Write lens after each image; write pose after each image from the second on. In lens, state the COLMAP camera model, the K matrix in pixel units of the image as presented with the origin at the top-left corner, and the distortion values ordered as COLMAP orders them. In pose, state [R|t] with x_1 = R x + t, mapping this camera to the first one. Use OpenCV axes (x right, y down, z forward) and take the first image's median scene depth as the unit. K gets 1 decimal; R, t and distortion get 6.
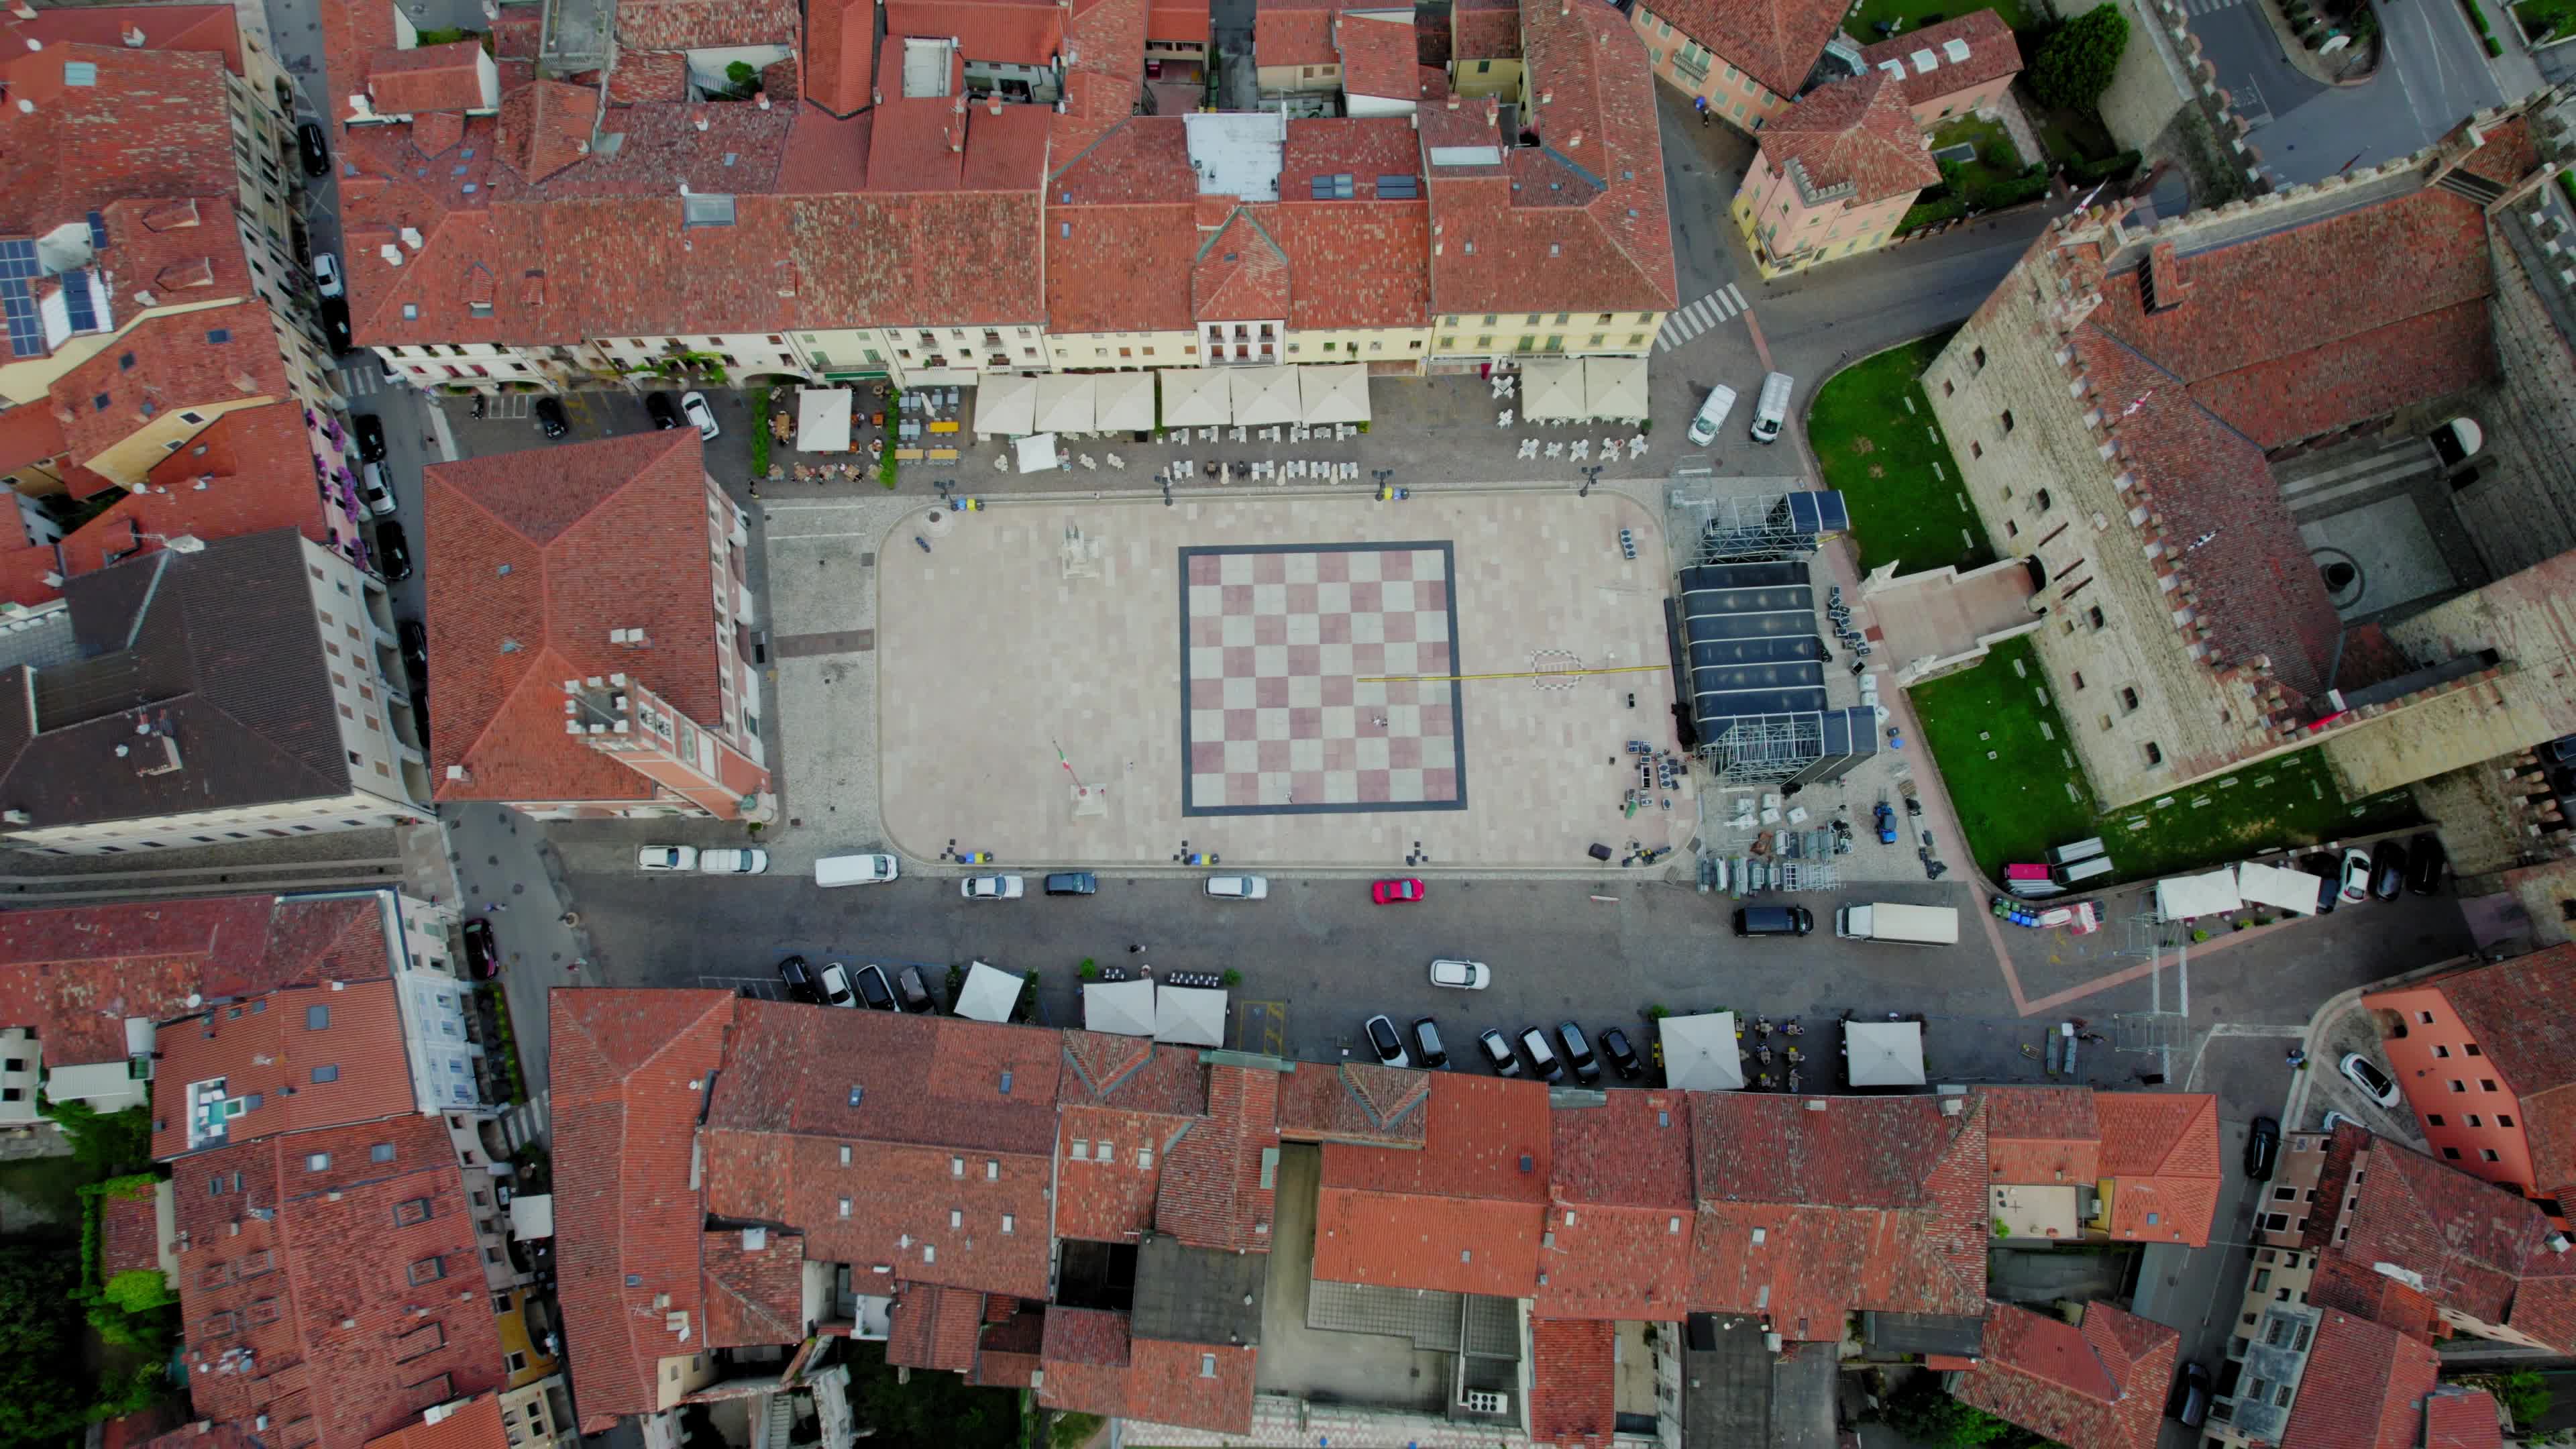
lens RADIAL K [[1667.4, 0, 1282.4], [0, 1667.4, 733.7], [0, 0, 1]] dist [-0.081845, 0.076257]
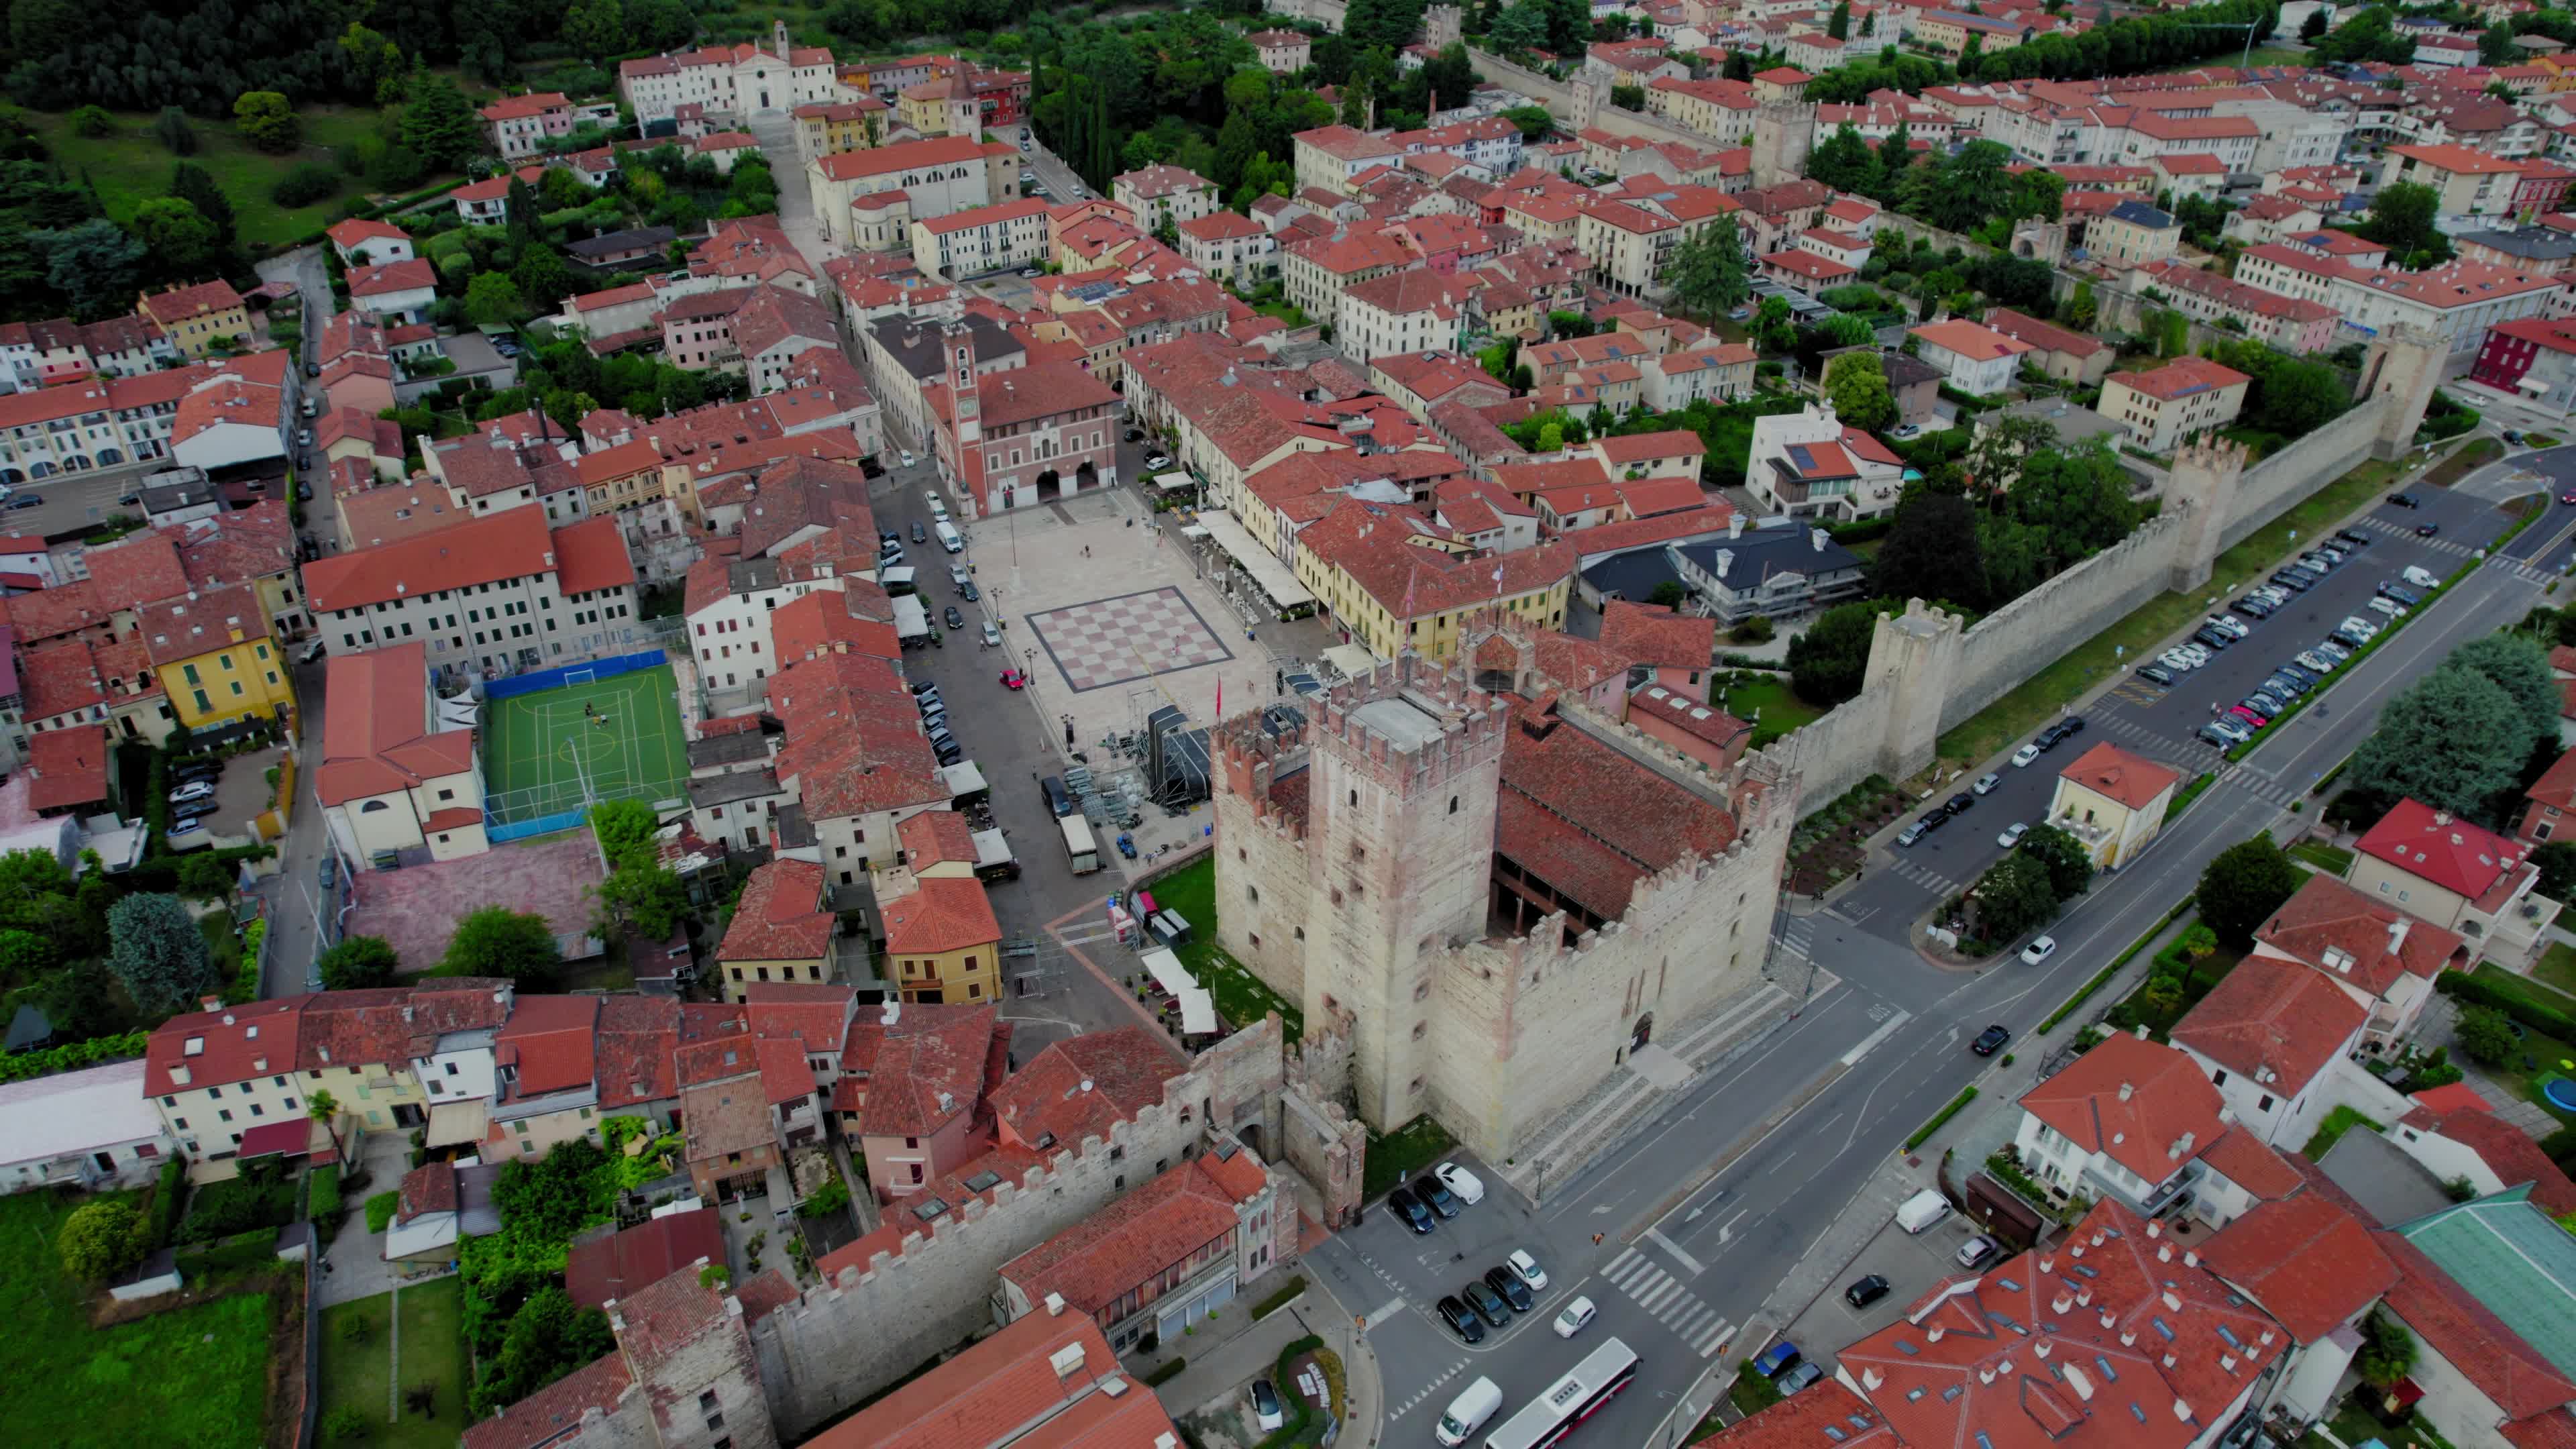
lens RADIAL K [[1669.0, 0, 1280.6], [0, 1669.0, 725.8], [0, 0, 1]] dist [-0.050400, -0.000844]
pose [[0.383538, 0.493622, -0.780536, 1.479581], [-0.900239, 0.388425, -0.196712, 0.197460], [0.206078, 0.778116, 0.593353, 0.103727]]
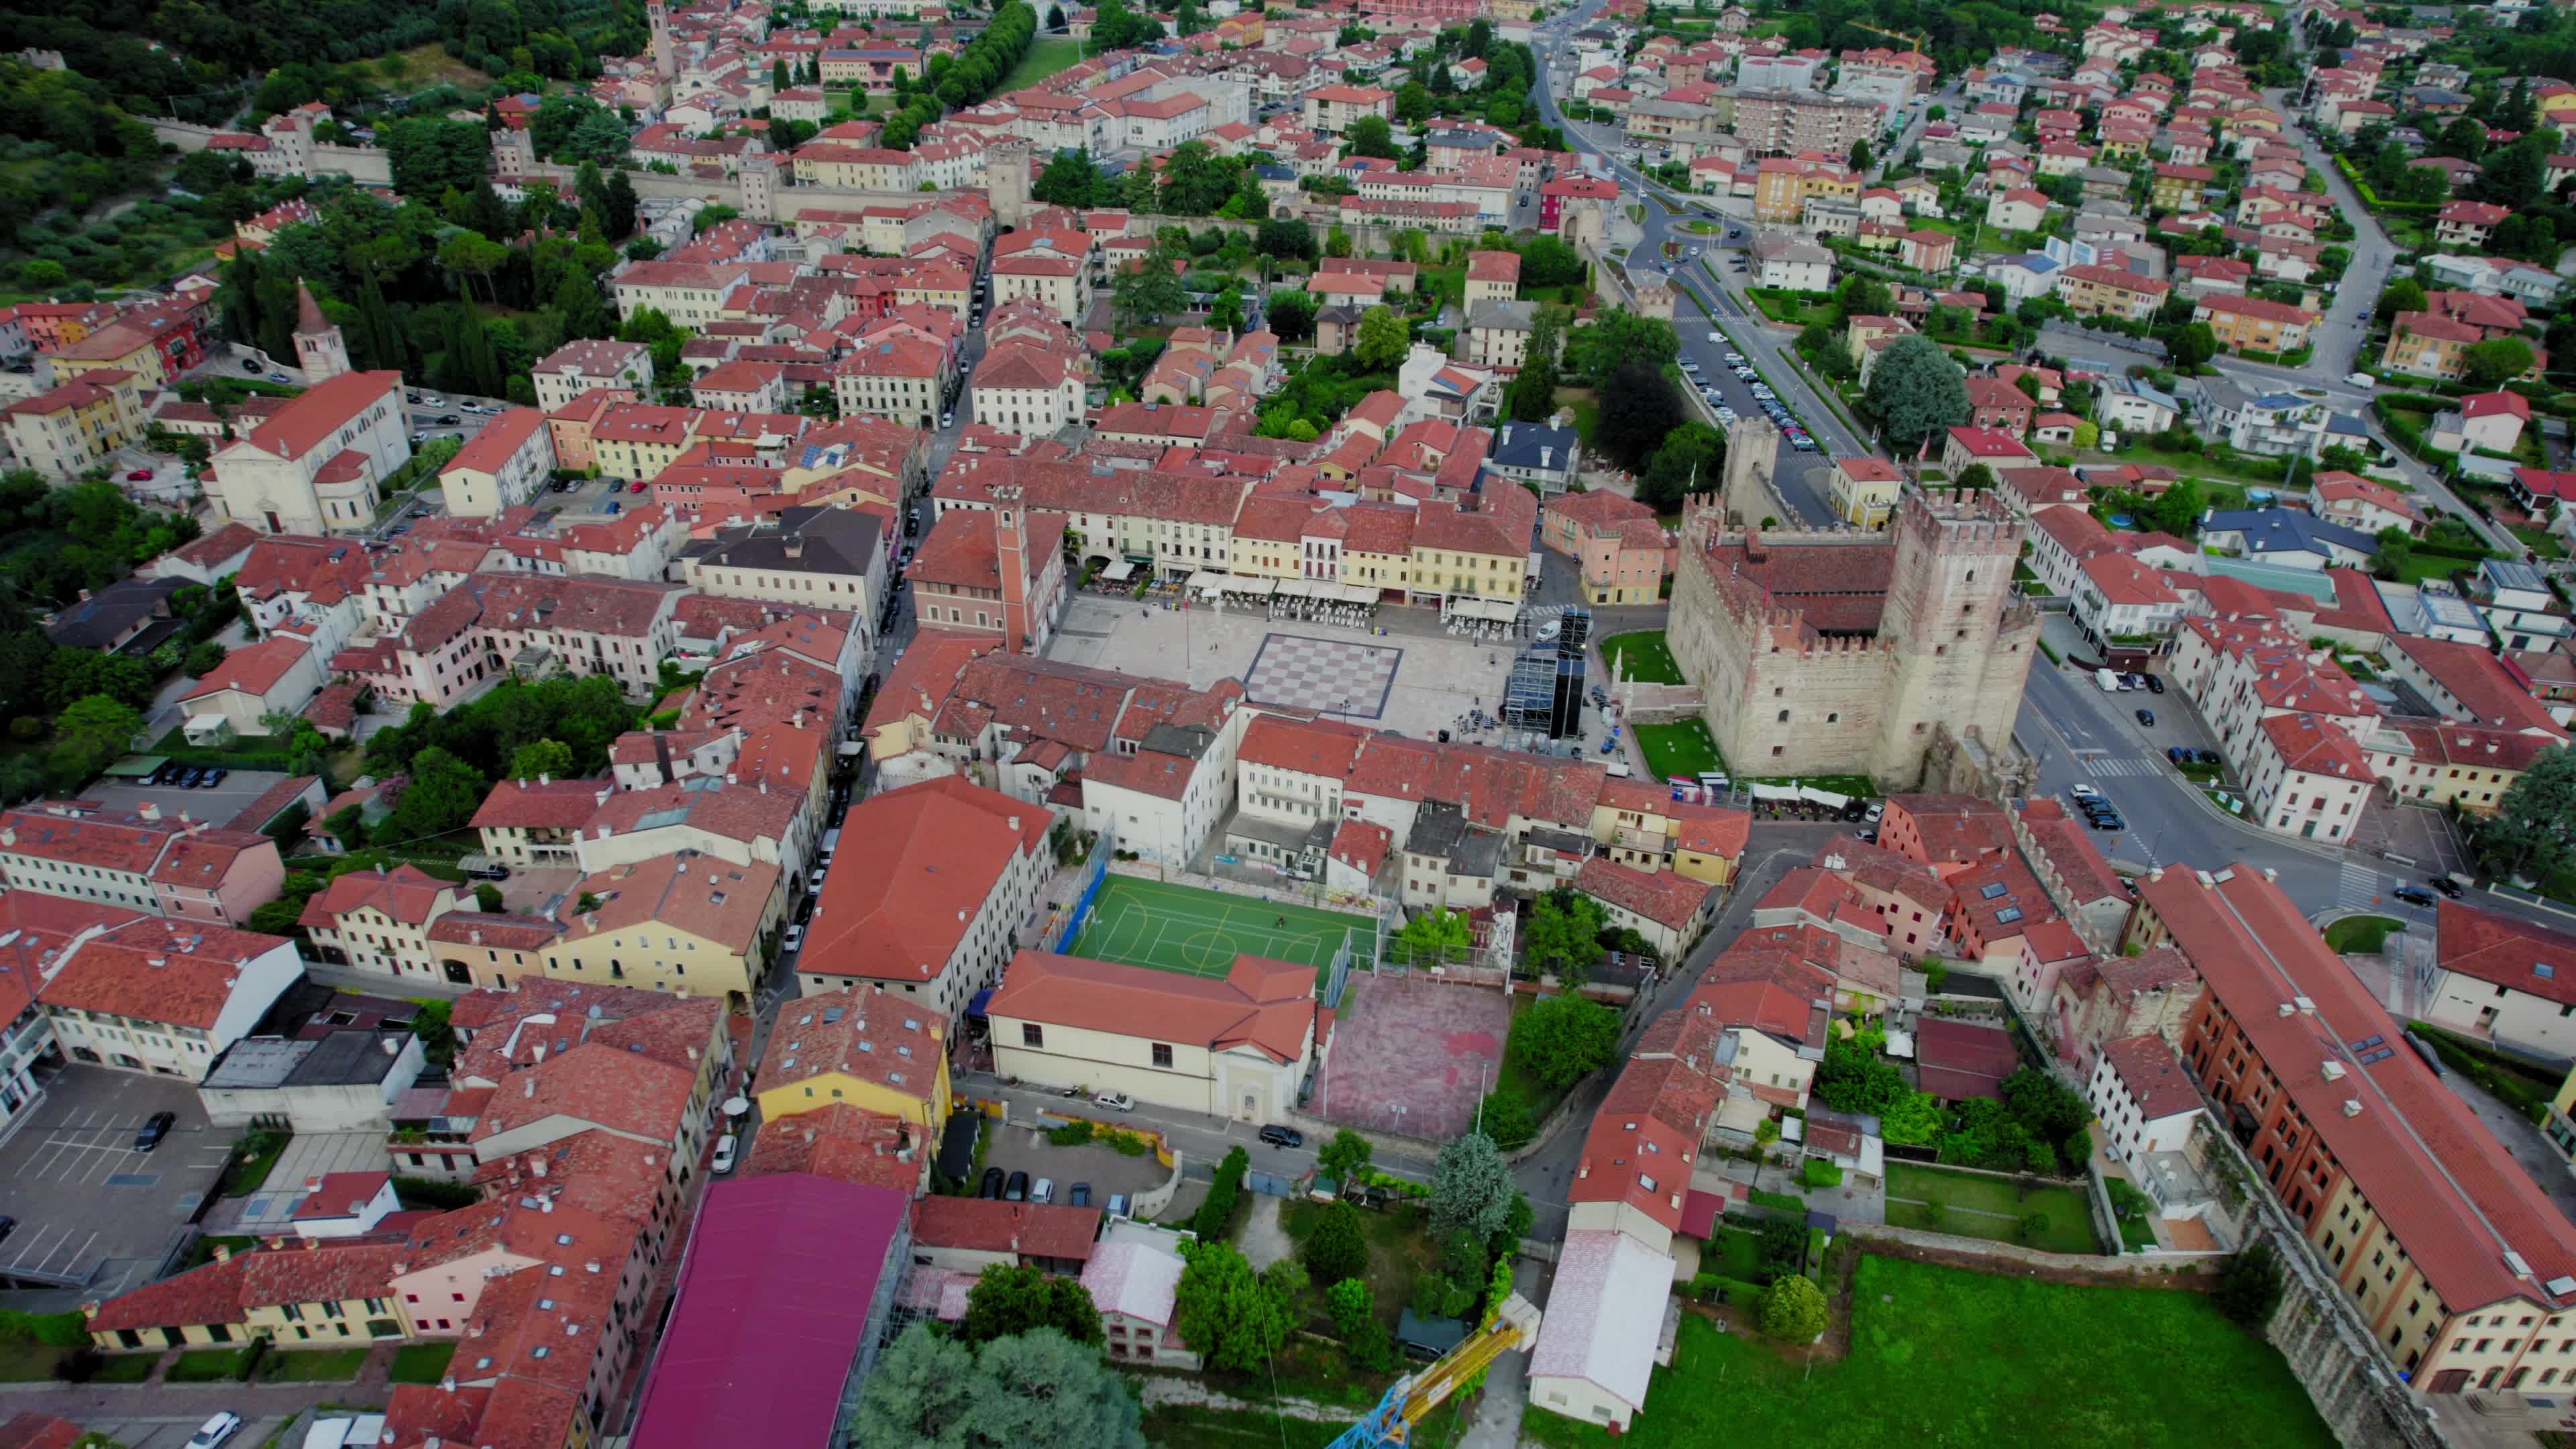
lens RADIAL K [[1667.4, 0, 1282.4], [0, 1667.4, 733.7], [0, 0, 1]] dist [-0.081845, 0.076257]
pose [[0.968288, 0.134843, -0.210322, 0.406014], [-0.244098, 0.689994, -0.681414, 1.377264], [0.053237, 0.711144, 0.701027, -0.318763]]
